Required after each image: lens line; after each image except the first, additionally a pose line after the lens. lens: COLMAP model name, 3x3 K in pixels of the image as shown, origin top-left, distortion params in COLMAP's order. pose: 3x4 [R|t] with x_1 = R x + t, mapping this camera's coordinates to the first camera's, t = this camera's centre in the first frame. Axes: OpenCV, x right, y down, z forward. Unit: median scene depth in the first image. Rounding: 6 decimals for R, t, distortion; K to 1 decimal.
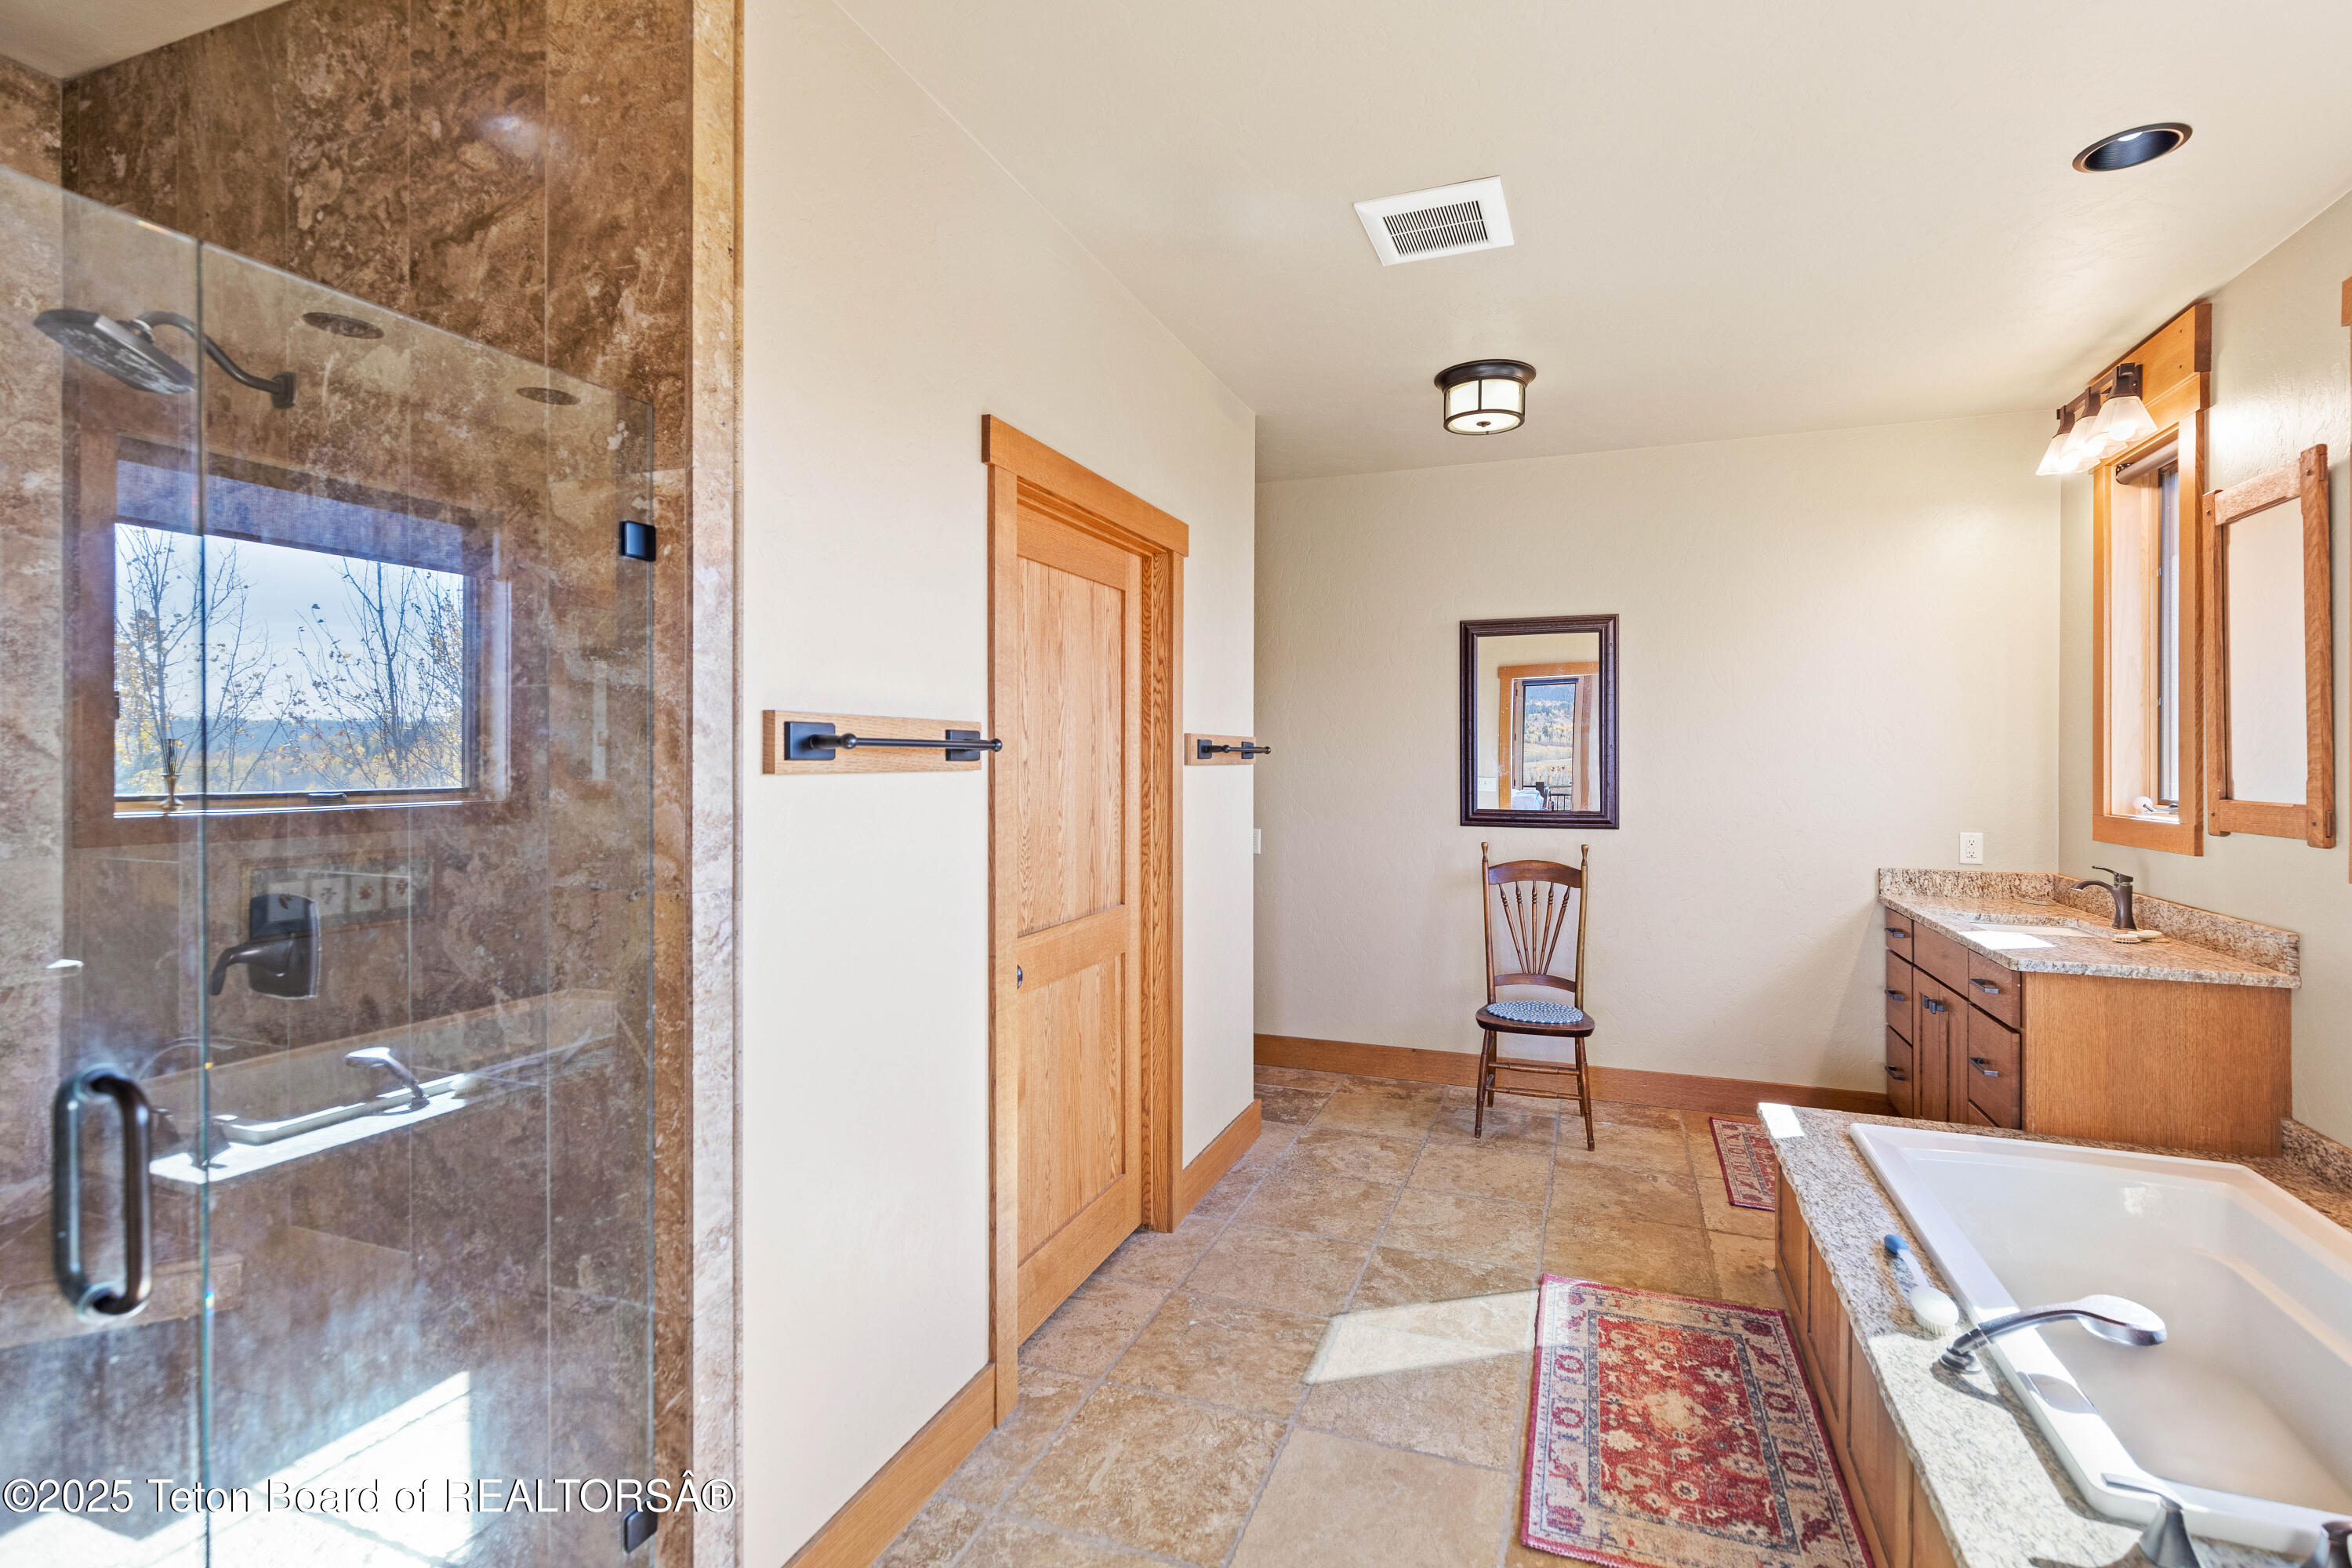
lens RADIAL K [[1122.5, 0, 1170.8], [0, 1122.5, 767.9], [0, 0, 1]] dist [0.001494, 0.000185]
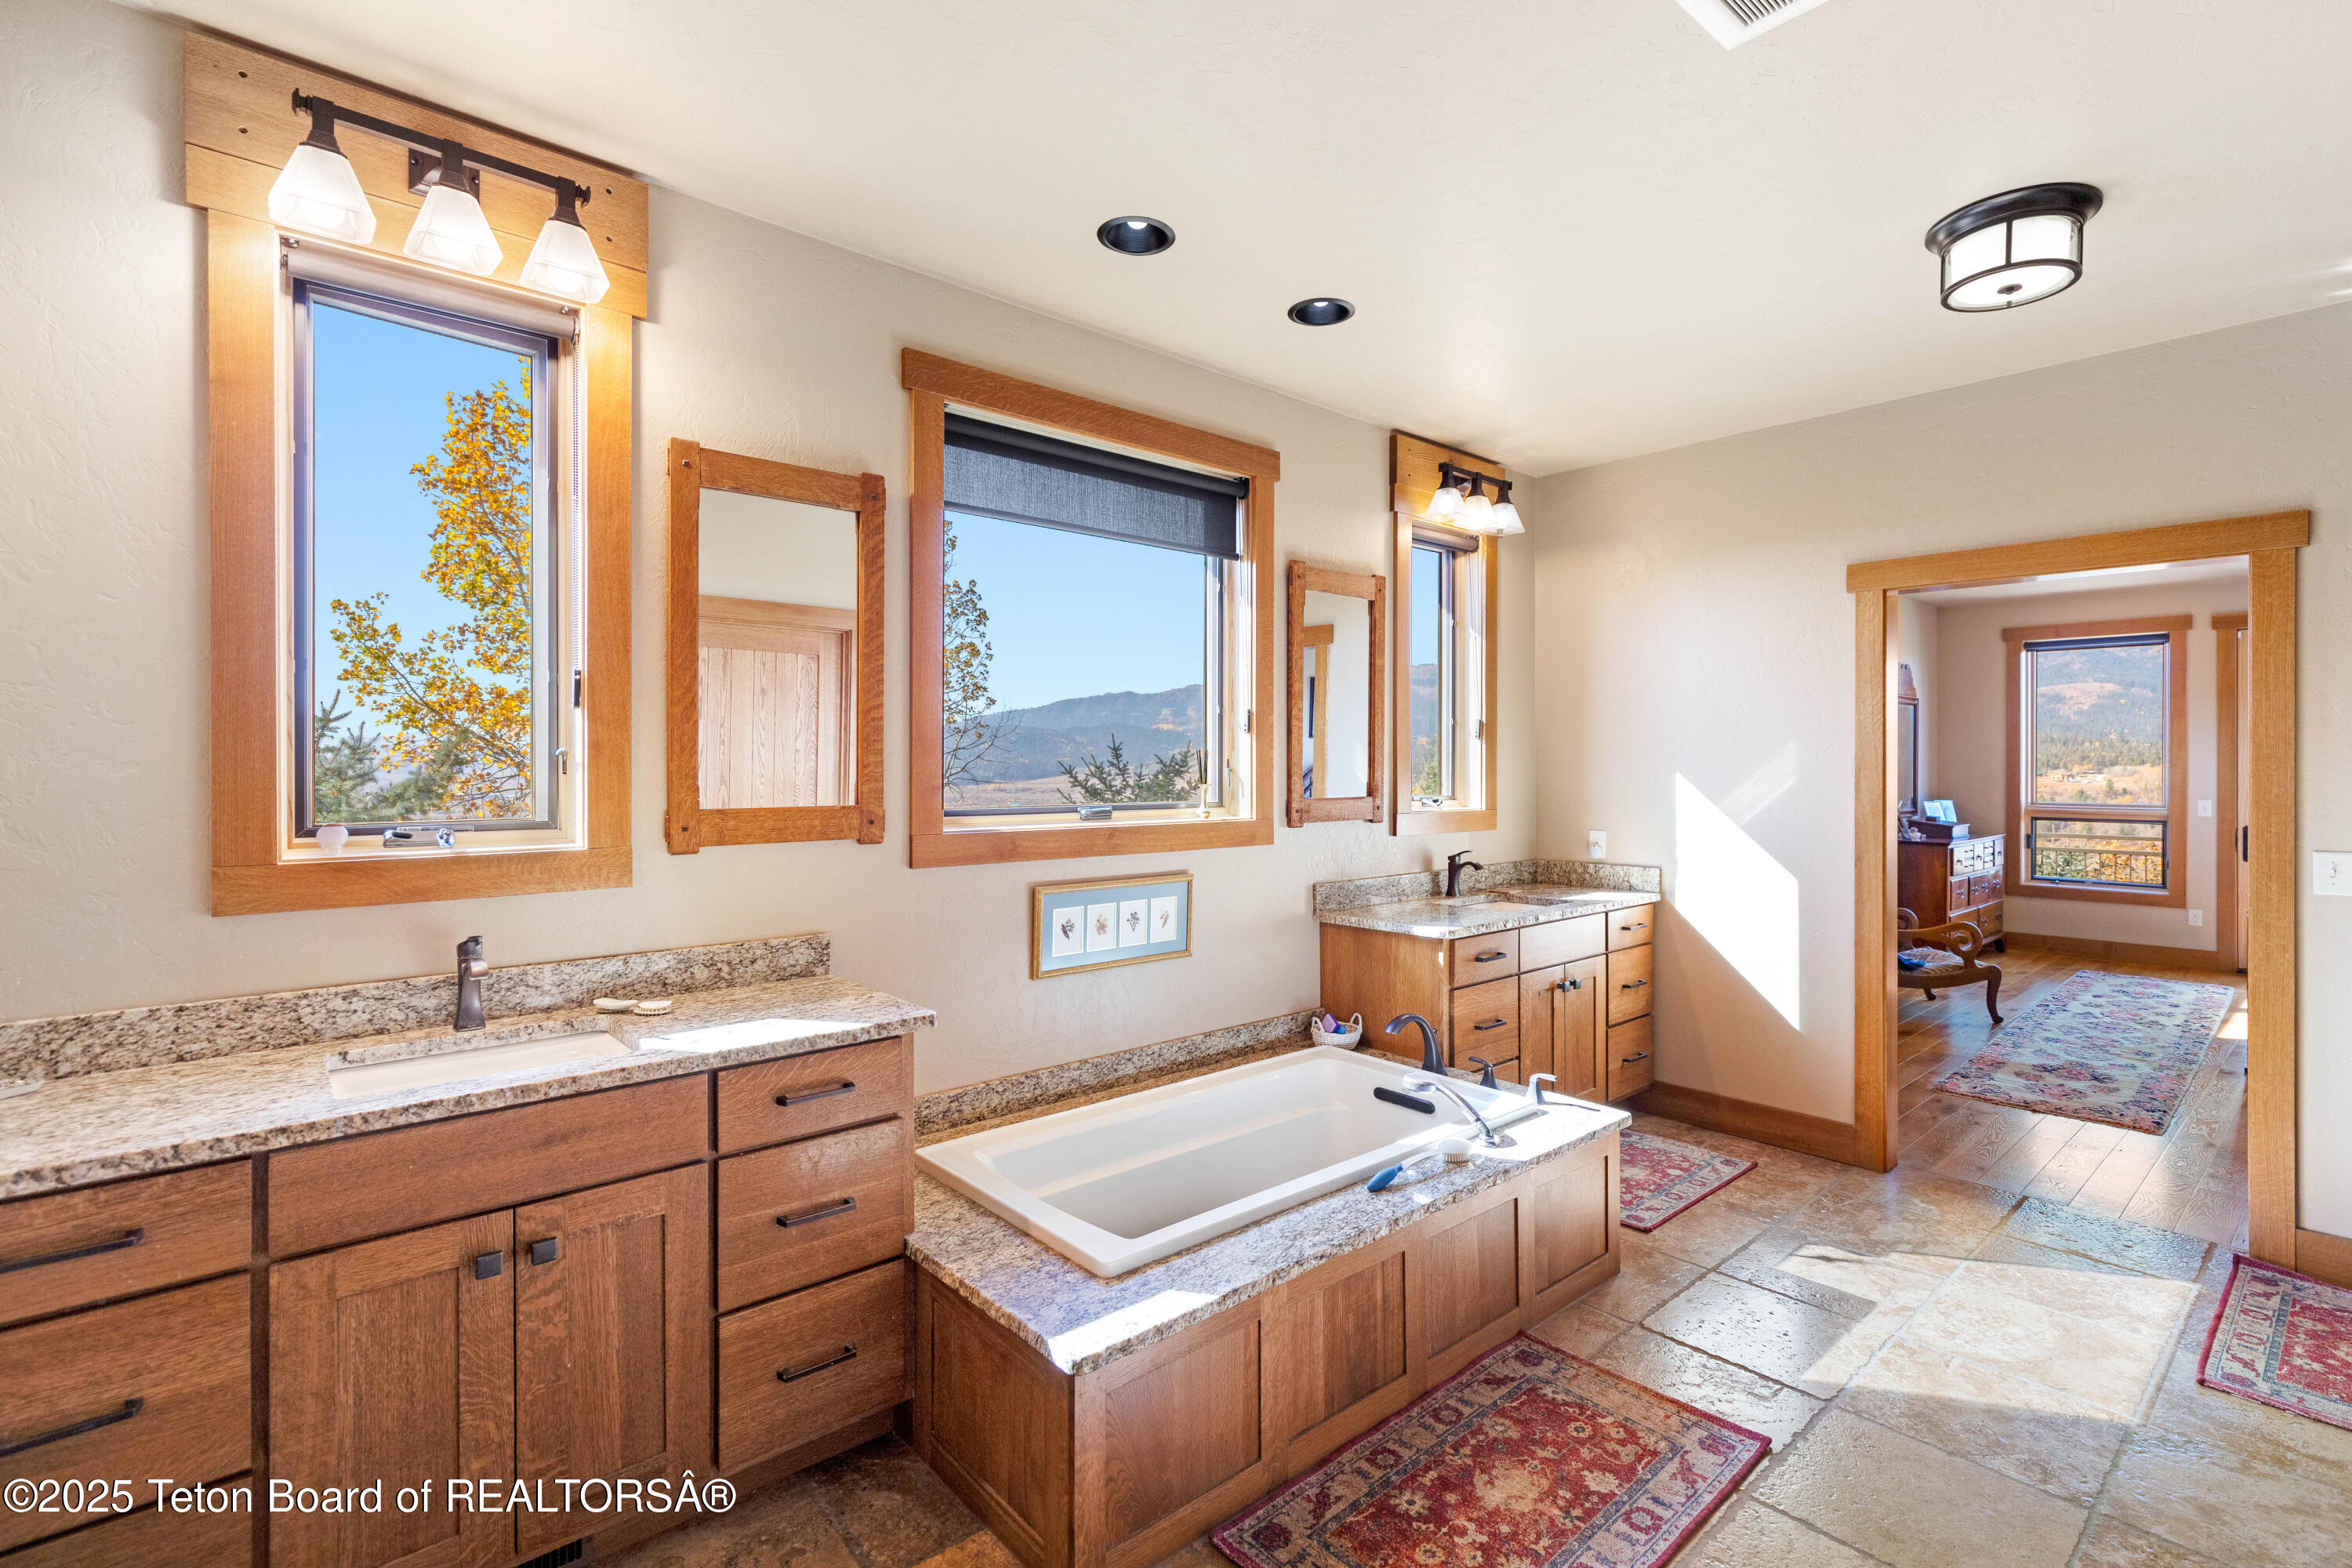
lens RADIAL K [[1086.5, 0, 1192.7], [0, 1086.5, 768.1], [0, 0, 1]] dist [0.005326, -0.000240]
pose [[-0.892143, -0.003806, 0.451737, 0.285617], [0.002429, 0.999910, 0.013223, -0.017278], [-0.451747, 0.012894, -0.892053, 1.906267]]
